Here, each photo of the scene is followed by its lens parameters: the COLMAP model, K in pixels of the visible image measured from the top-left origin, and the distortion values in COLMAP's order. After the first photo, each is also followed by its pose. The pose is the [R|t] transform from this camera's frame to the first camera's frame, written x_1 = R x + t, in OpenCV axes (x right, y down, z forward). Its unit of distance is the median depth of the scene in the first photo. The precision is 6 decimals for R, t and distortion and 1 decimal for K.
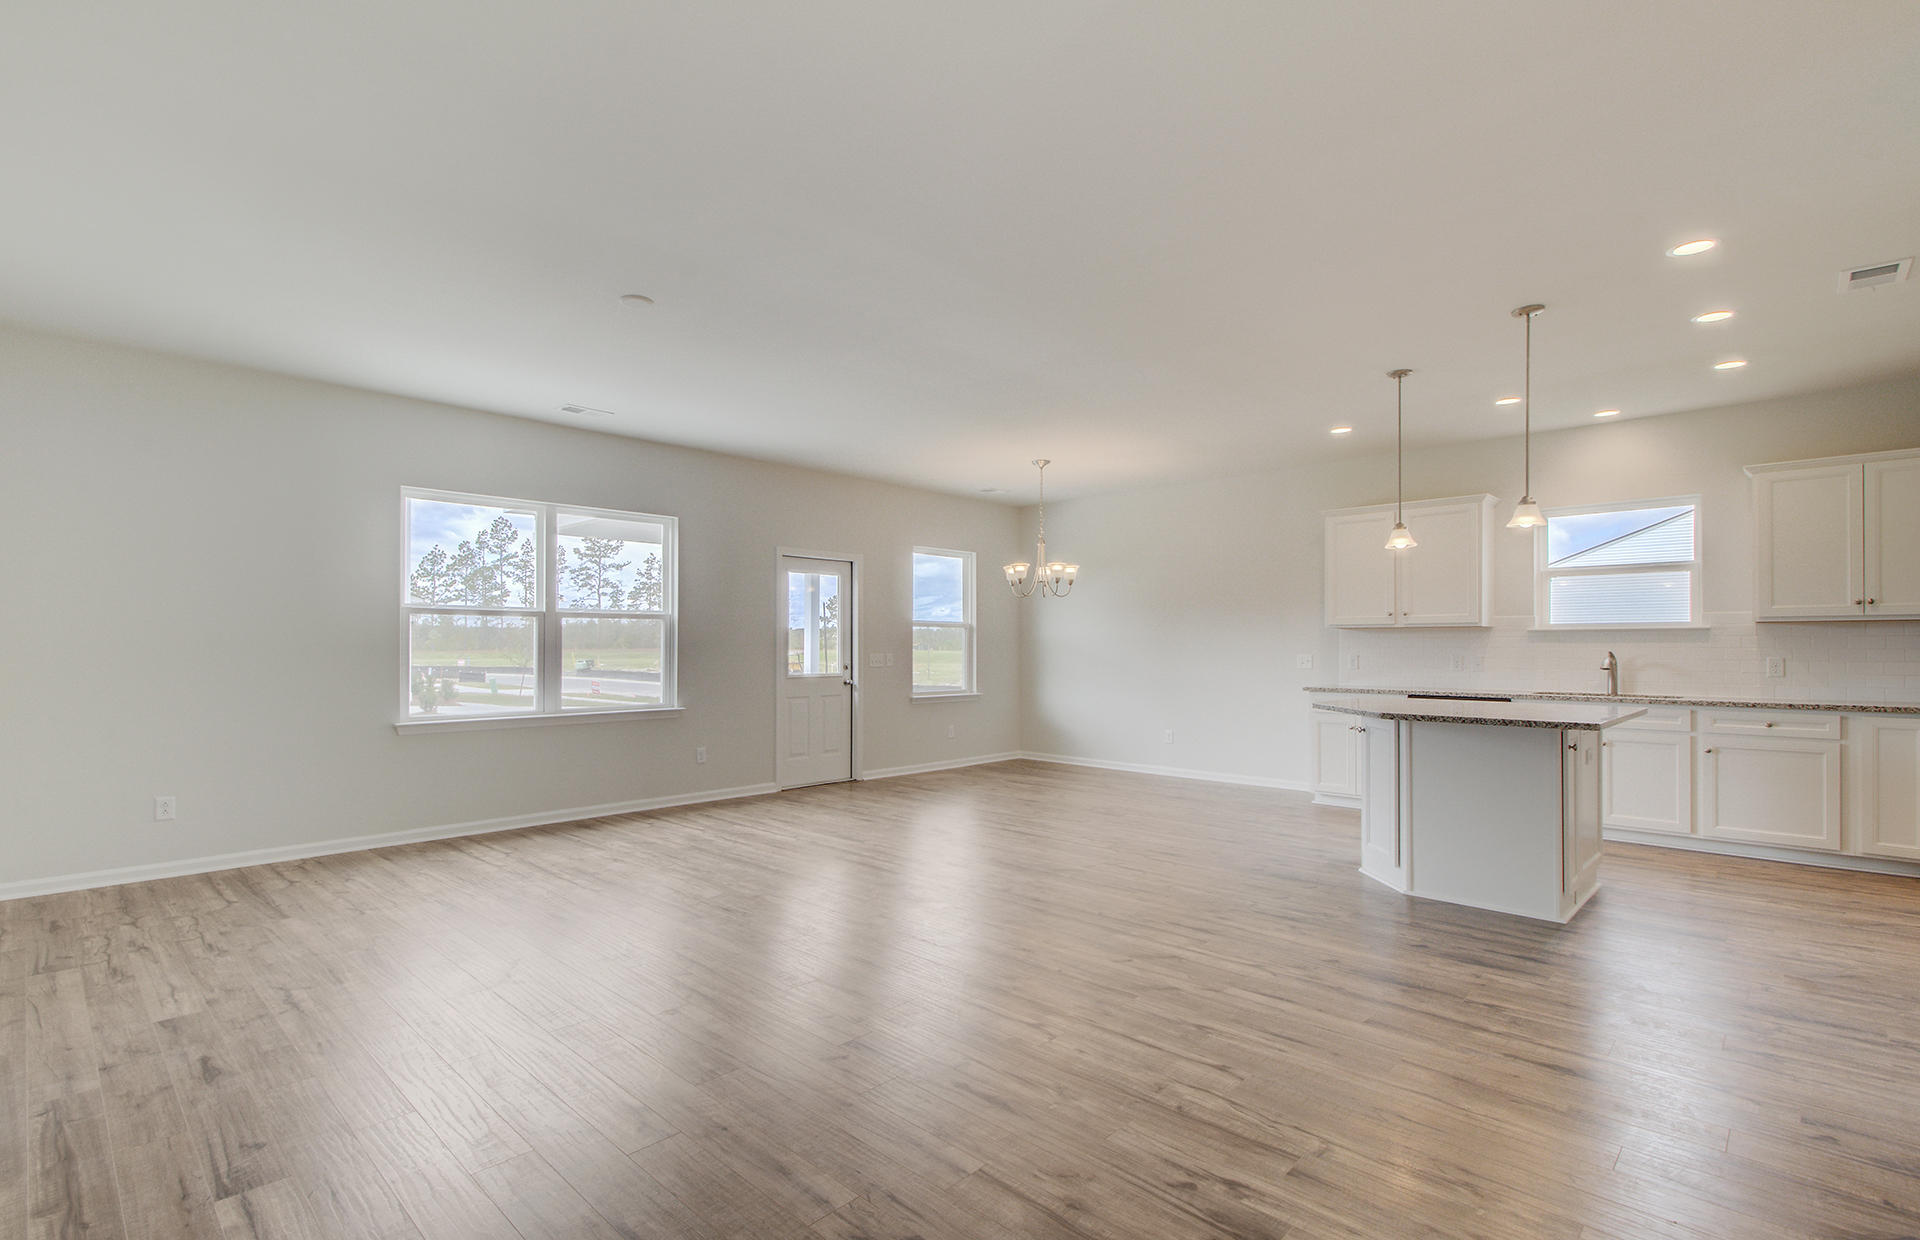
lens RADIAL K [[889.6, 0, 944.9], [0, 889.6, 645.3], [0, 0, 1]] dist [0.017321, -0.007343]
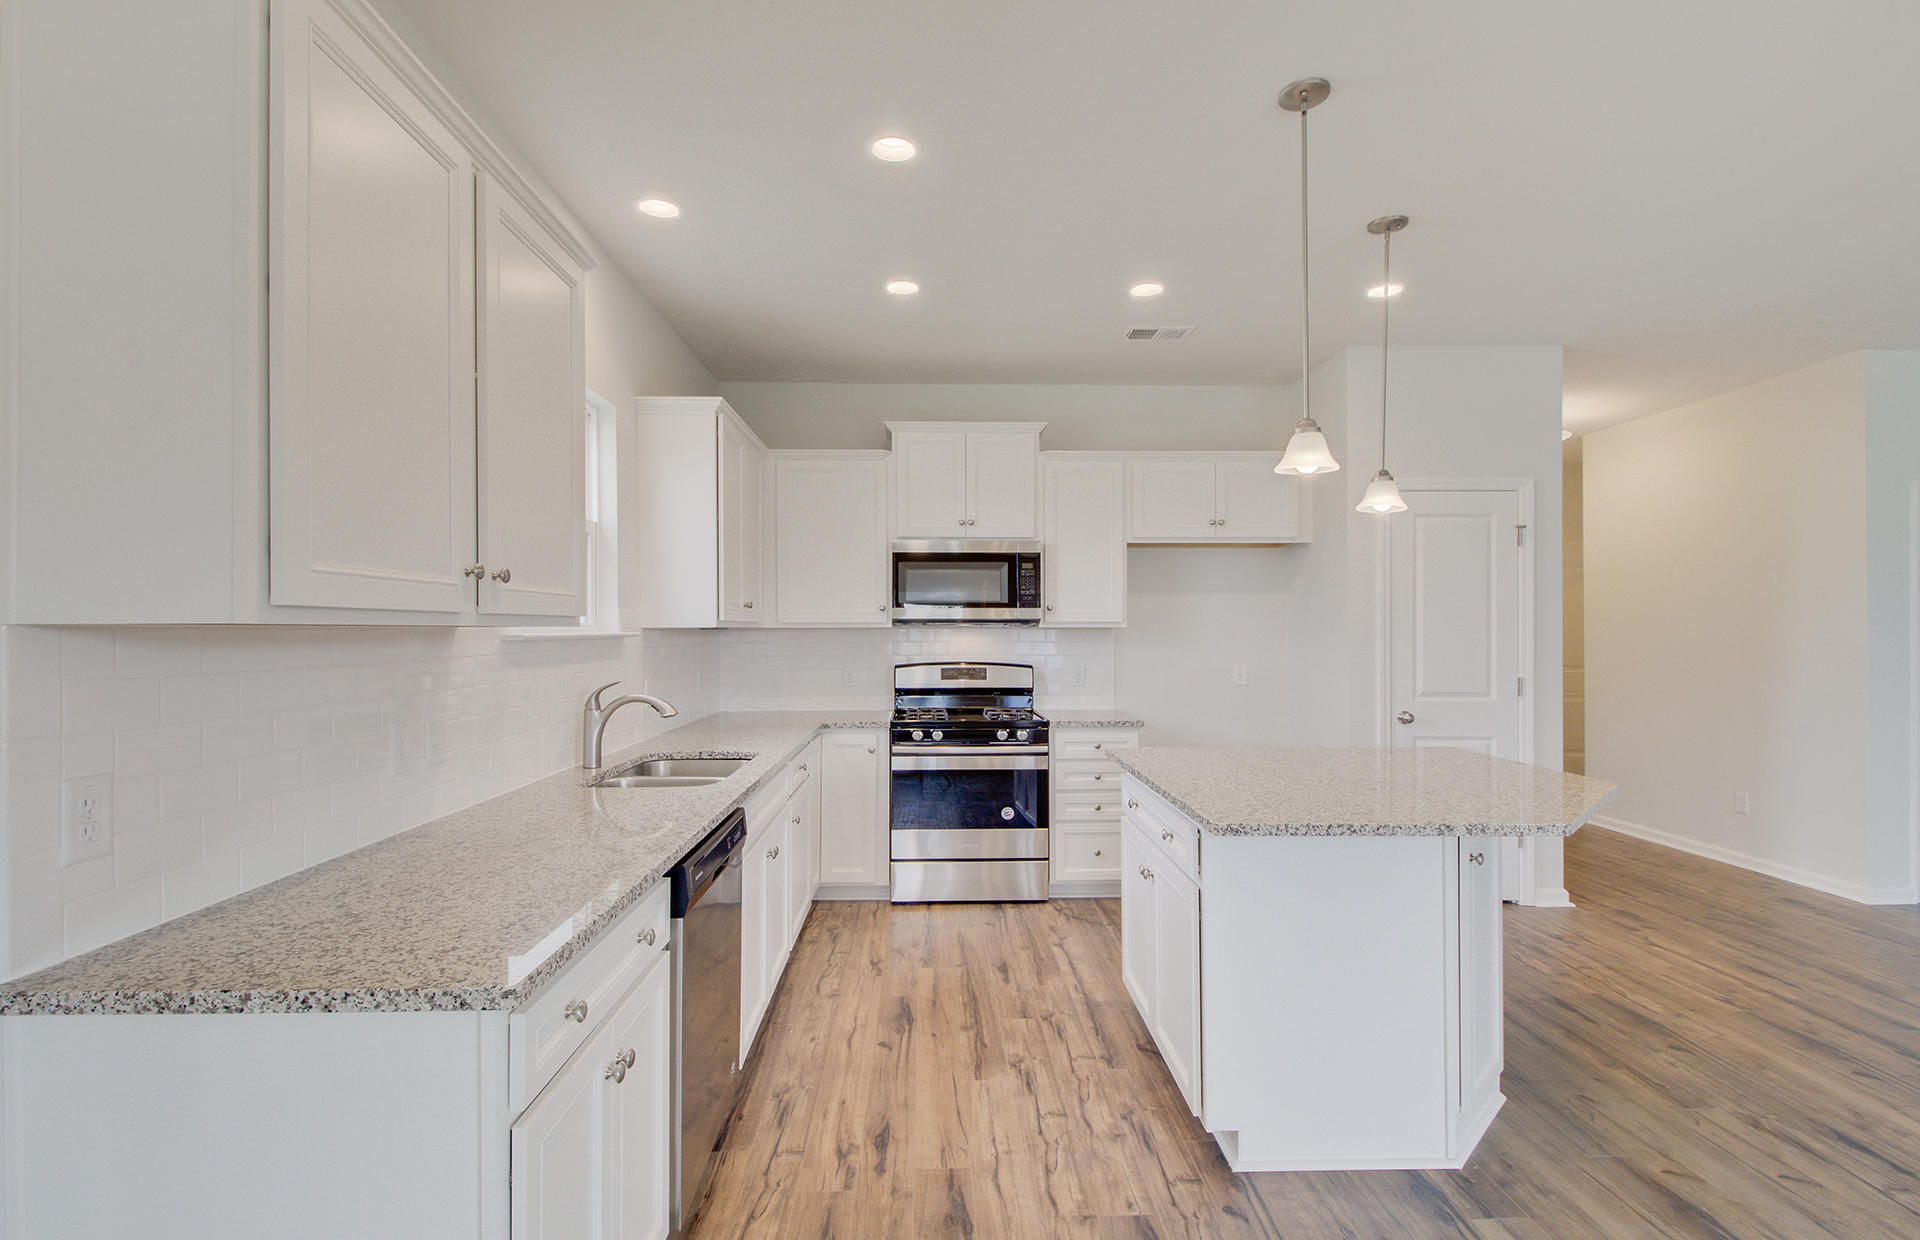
lens RADIAL K [[901.5, 0, 960.9], [0, 901.5, 617.7], [0, 0, 1]] dist [0.000556, -0.000134]
pose [[-0.718467, 0.008073, 0.695514, 0.271552], [-0.001597, 0.999911, -0.013257, -0.023376], [-0.695559, -0.010635, -0.718390, 1.284549]]
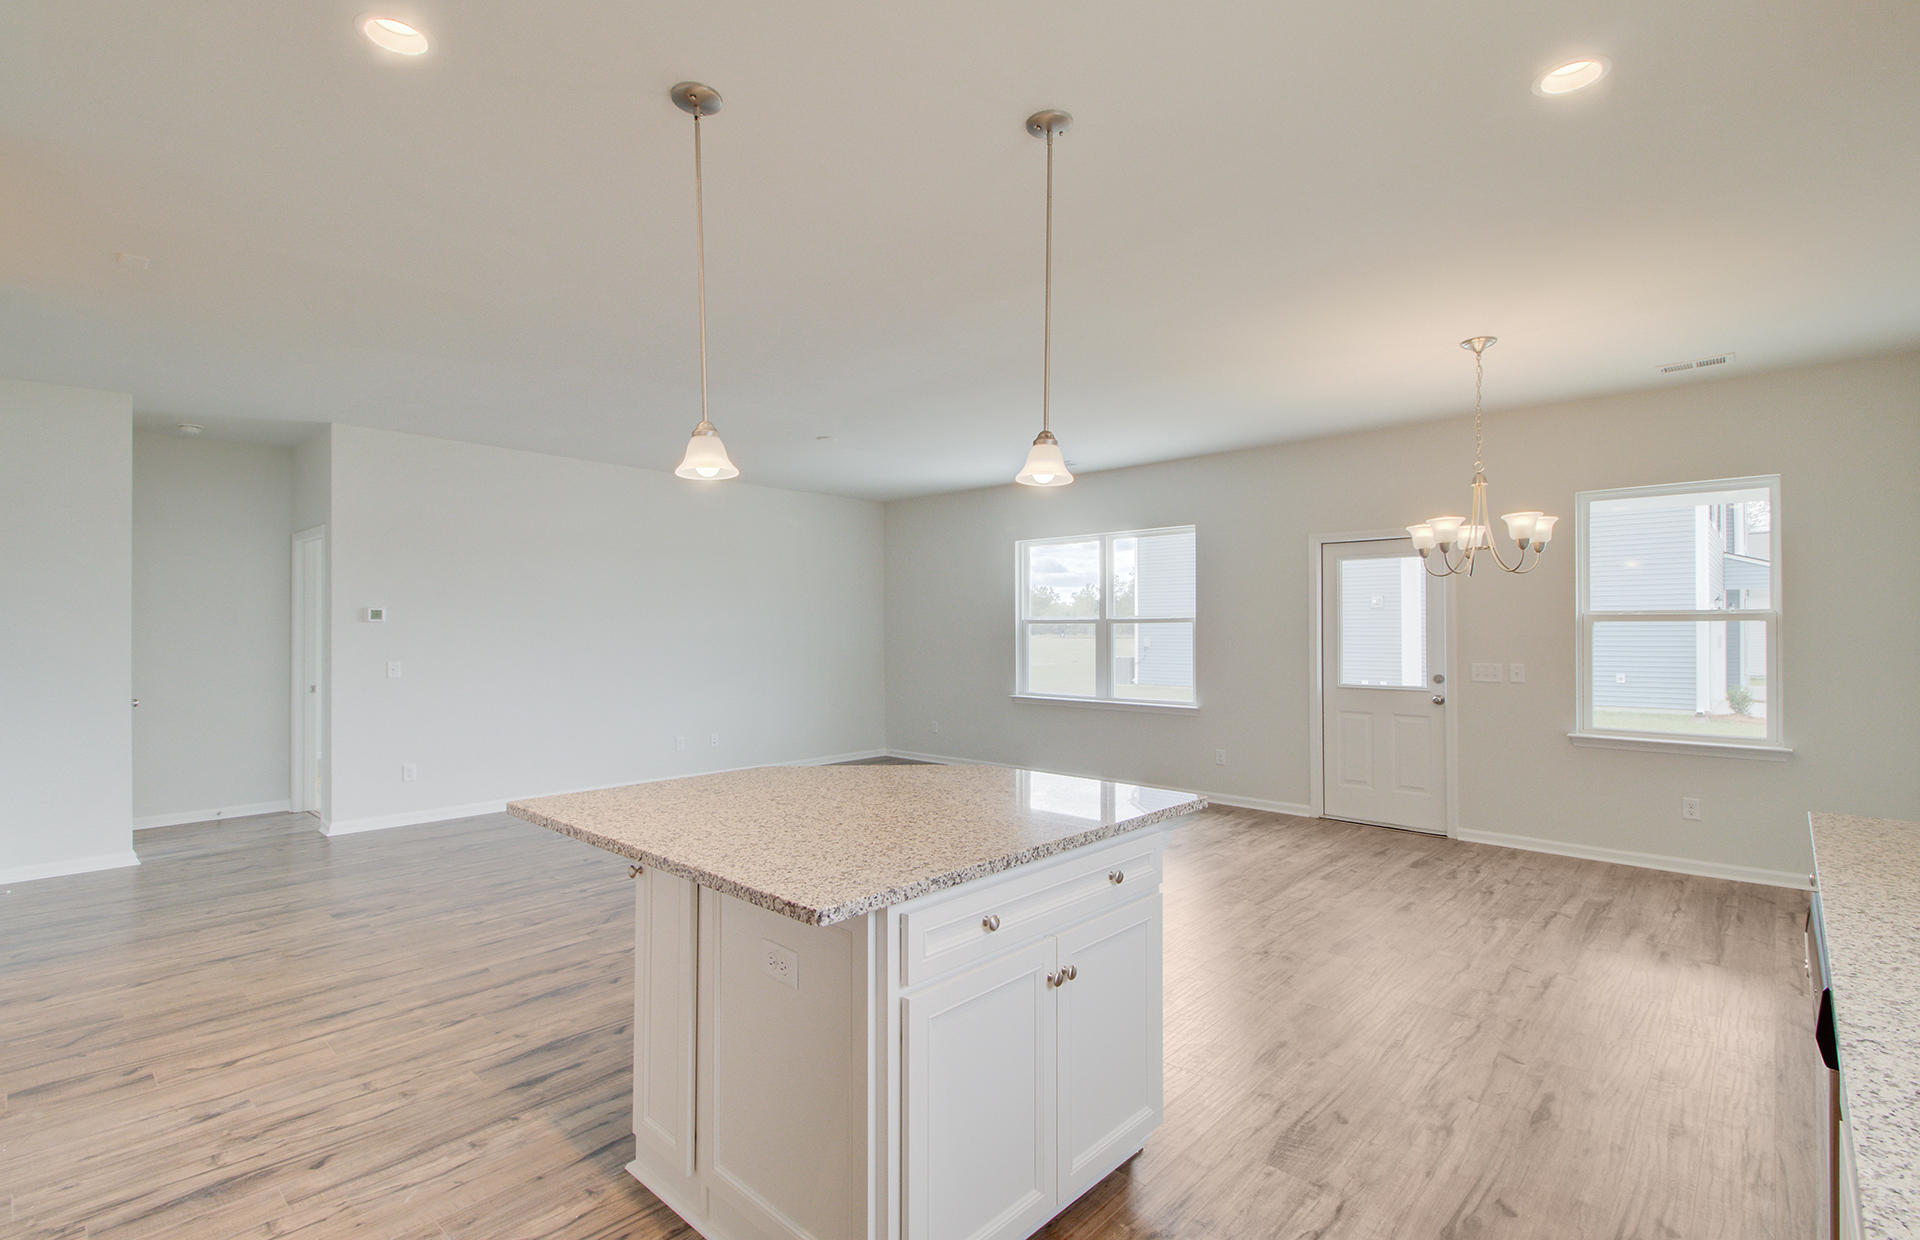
lens RADIAL K [[883.2, 0, 951.7], [0, 883.2, 620.7], [0, 0, 1]] dist [0.017836, -0.006985]
pose [[0.018312, -0.012094, -0.999759, 0.871774], [0.003188, 0.999922, -0.012038, -0.023609], [0.999827, -0.002967, 0.018349, 0.821241]]
